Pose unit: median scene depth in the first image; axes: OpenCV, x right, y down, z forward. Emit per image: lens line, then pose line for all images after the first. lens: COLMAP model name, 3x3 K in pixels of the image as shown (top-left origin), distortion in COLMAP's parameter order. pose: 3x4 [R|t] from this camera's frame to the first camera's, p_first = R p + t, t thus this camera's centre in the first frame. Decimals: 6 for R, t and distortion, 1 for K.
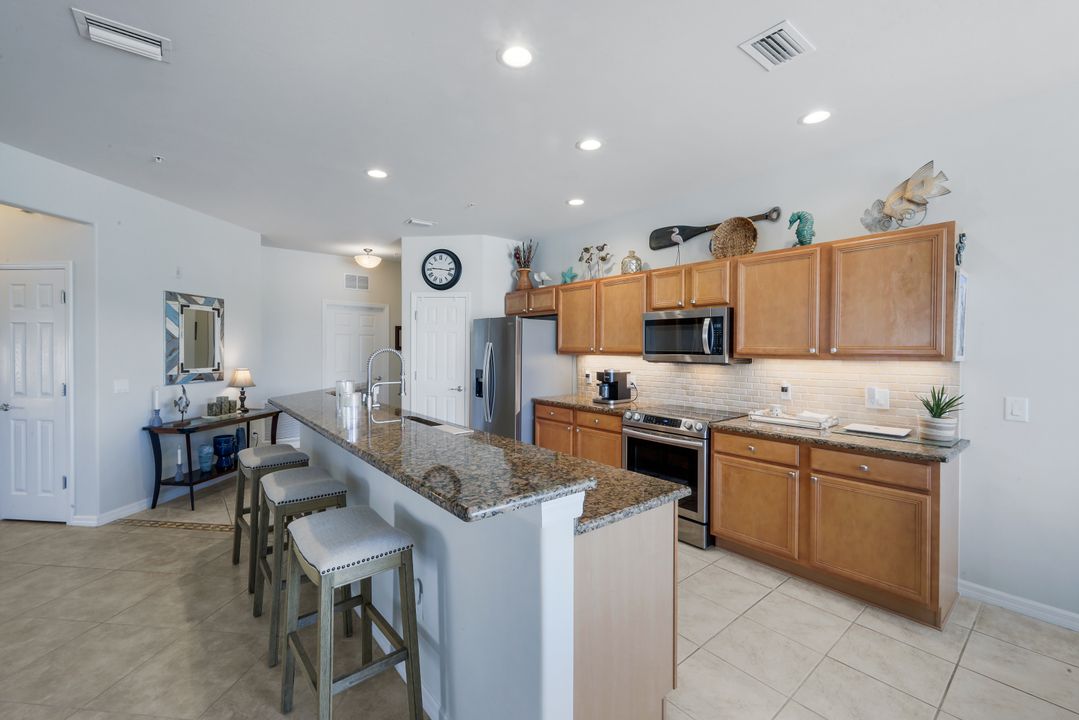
lens RADIAL K [[447.7, 0, 540.3], [0, 447.7, 354.4], [0, 0, 1]] dist [0.002542, -0.000027]
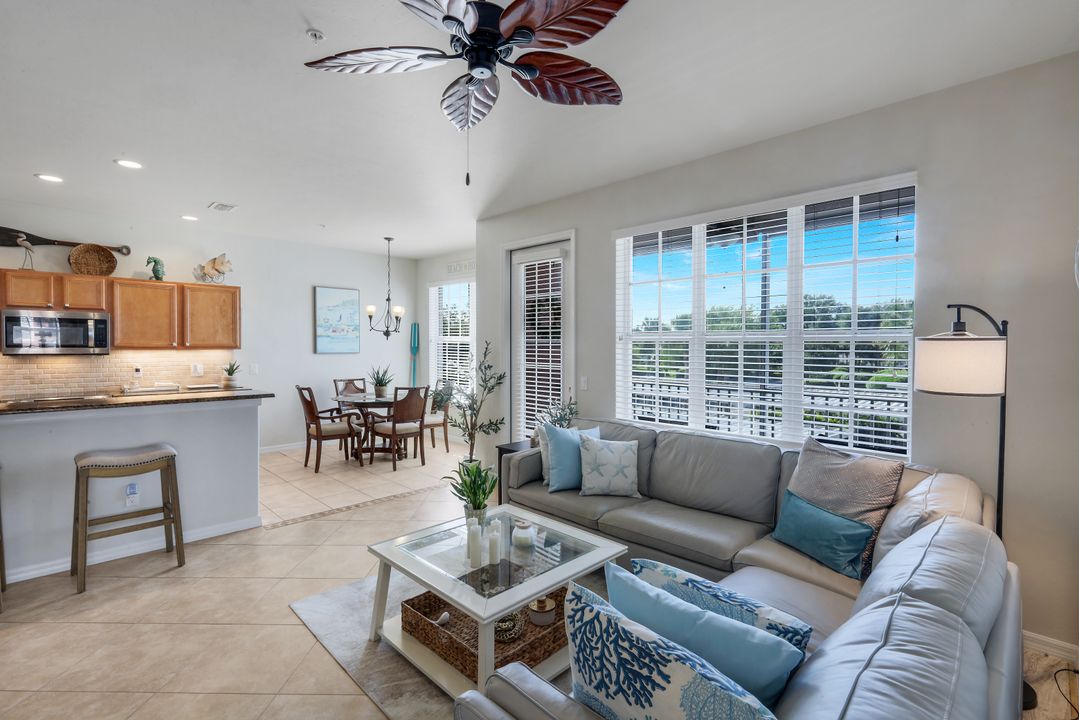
lens RADIAL K [[487.3, 0, 539.5], [0, 487.3, 360.0], [0, 0, 1]] dist [-0.016316, -0.000148]
pose [[-0.101990, -0.034734, 0.994179, -1.019212], [0.004583, 0.999363, 0.035385, -0.005875], [-0.994775, 0.008165, -0.101765, -0.149450]]
